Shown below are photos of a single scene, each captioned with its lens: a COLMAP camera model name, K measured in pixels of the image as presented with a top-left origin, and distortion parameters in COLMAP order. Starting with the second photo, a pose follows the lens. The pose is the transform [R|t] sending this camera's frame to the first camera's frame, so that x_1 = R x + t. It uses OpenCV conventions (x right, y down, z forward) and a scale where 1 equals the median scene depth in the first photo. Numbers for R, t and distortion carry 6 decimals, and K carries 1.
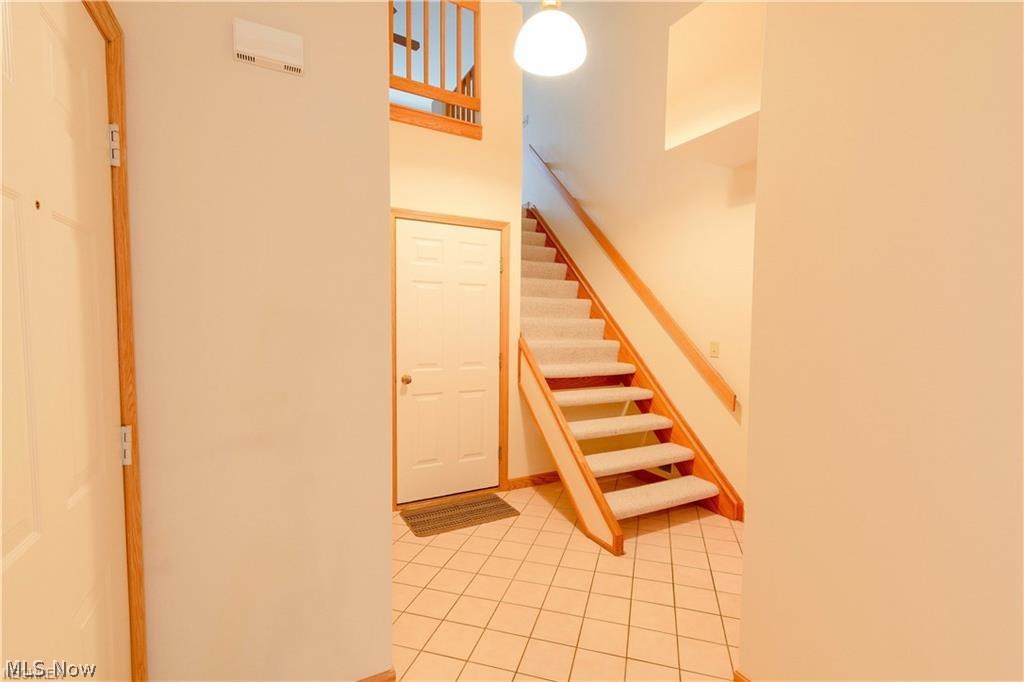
lens RADIAL K [[465.8, 0, 512.0], [0, 465.8, 341.0], [0, 0, 1]] dist [-0.000029, -0.000134]
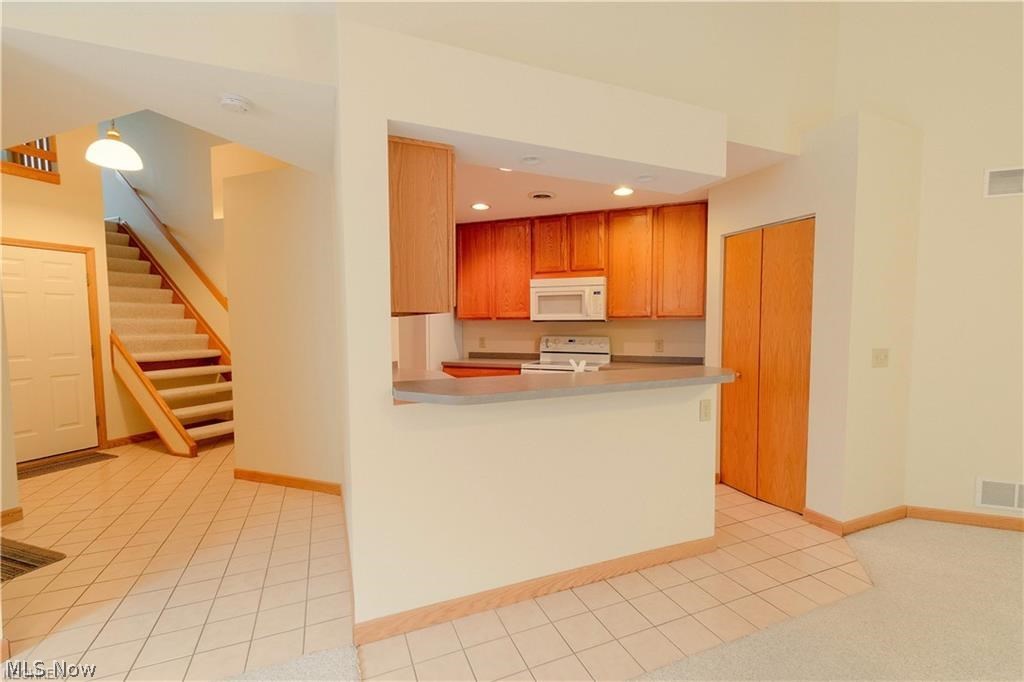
lens RADIAL K [[465.8, 0, 512.0], [0, 465.8, 341.0], [0, 0, 1]] dist [-0.000029, -0.000134]
pose [[0.767697, -0.058634, 0.638125, 0.042478], [0.057878, 0.998080, 0.022078, 0.046153], [-0.638194, 0.019984, 0.769616, -0.704167]]
